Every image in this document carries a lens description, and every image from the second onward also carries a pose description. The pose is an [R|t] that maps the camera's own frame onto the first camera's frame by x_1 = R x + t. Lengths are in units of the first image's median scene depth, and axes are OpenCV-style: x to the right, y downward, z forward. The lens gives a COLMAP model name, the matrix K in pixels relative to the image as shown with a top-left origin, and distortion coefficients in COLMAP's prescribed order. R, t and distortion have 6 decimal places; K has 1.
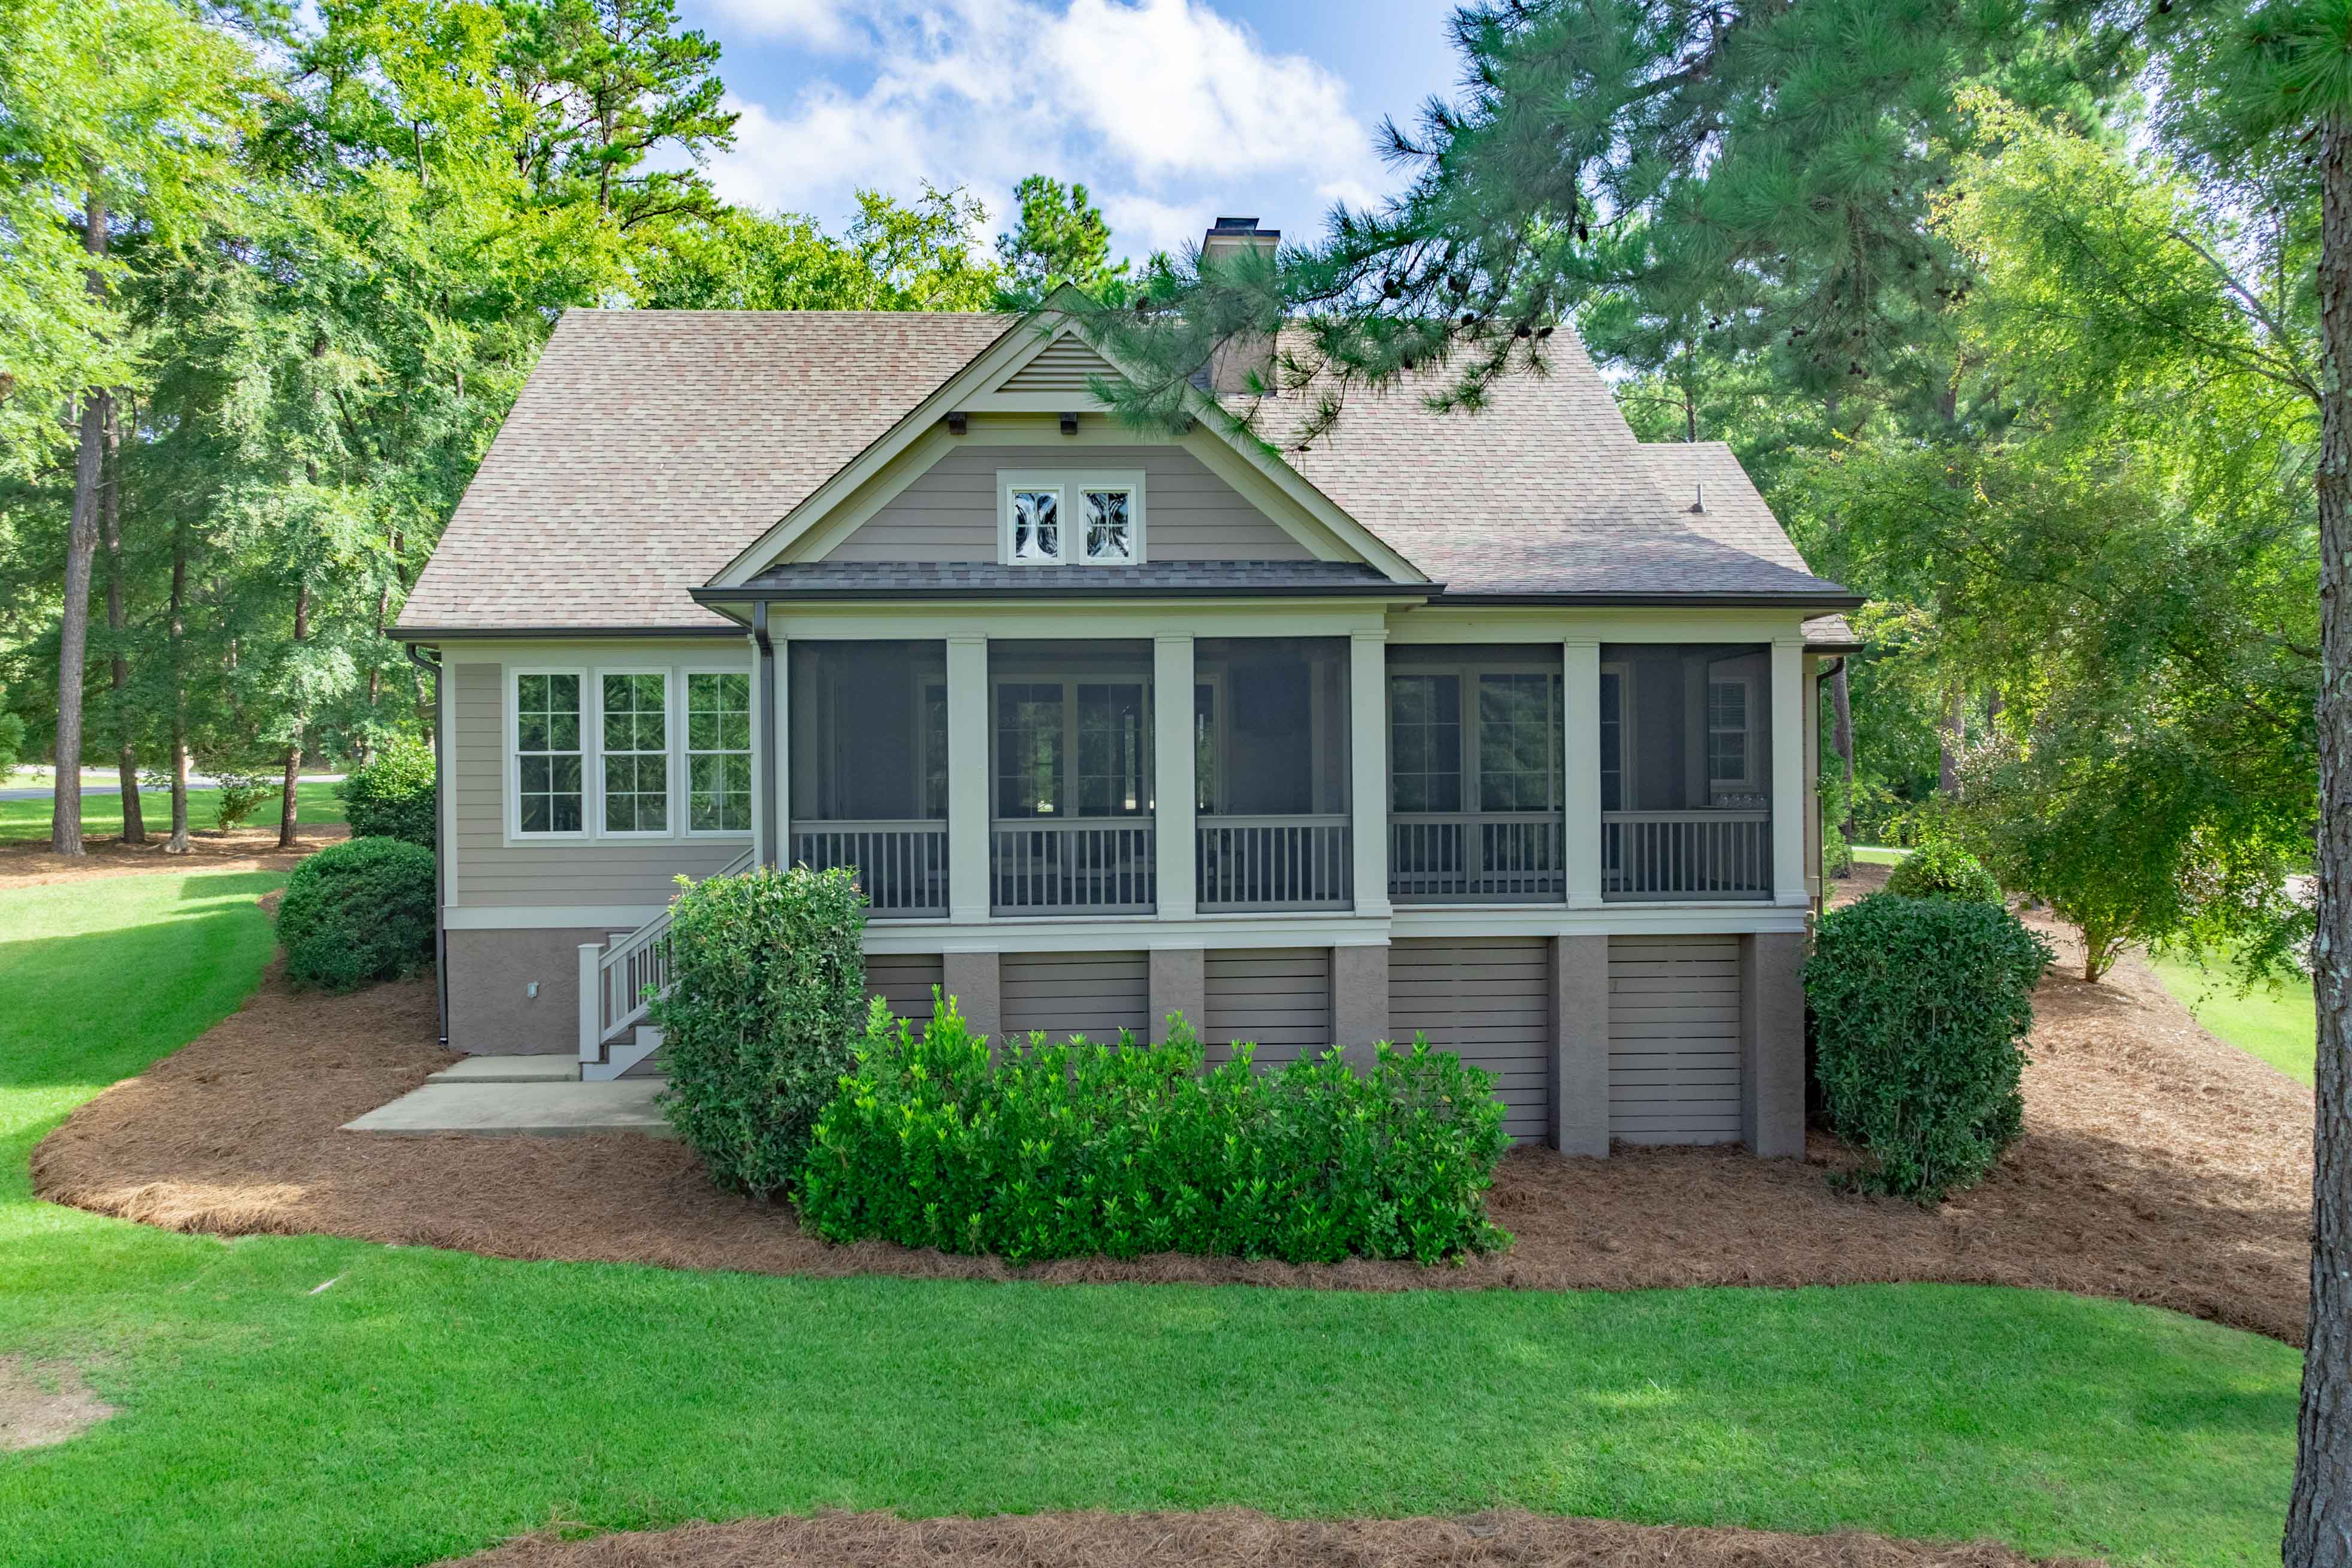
lens RADIAL K [[1658.5, 0, 1173.3], [0, 1658.5, 770.3], [0, 0, 1]] dist [-0.044507, 0.005967]
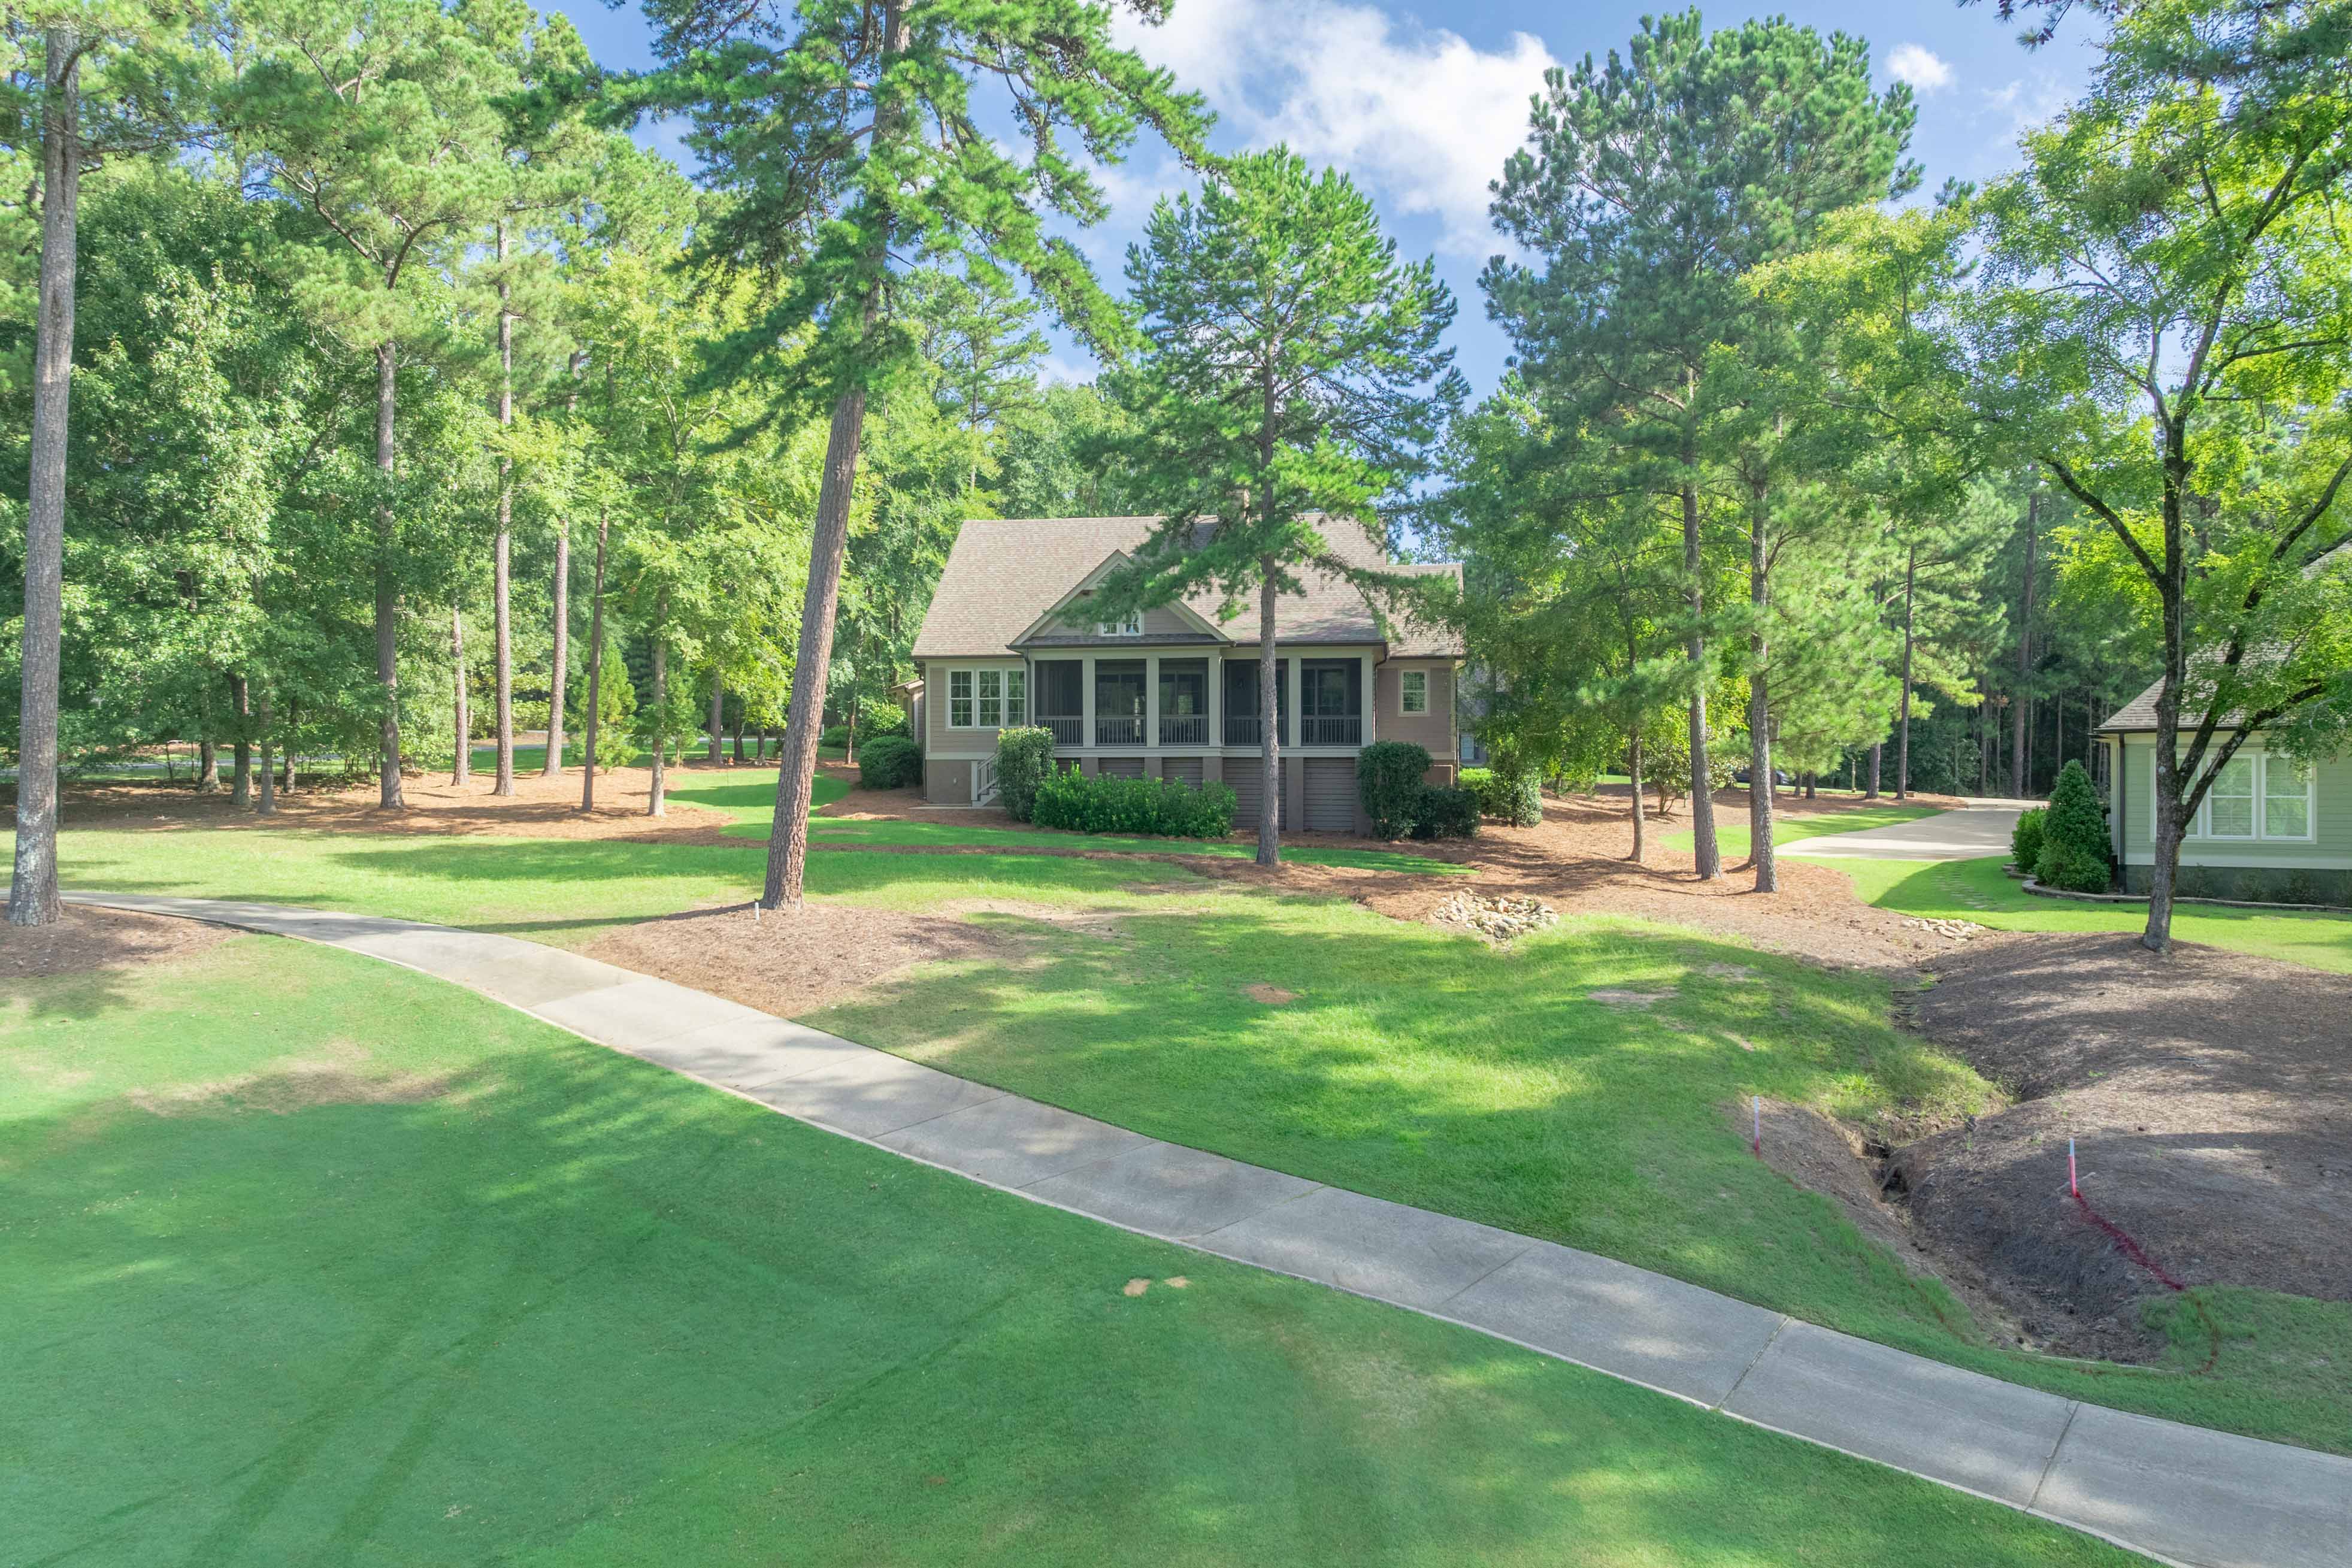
lens RADIAL K [[1658.5, 0, 1173.3], [0, 1658.5, 770.3], [0, 0, 1]] dist [-0.044507, 0.005967]
pose [[0.978240, 0.004838, -0.207418, 0.683813], [-0.004189, 0.999985, 0.003570, 0.119212], [0.207432, -0.002623, 0.978246, -2.050987]]
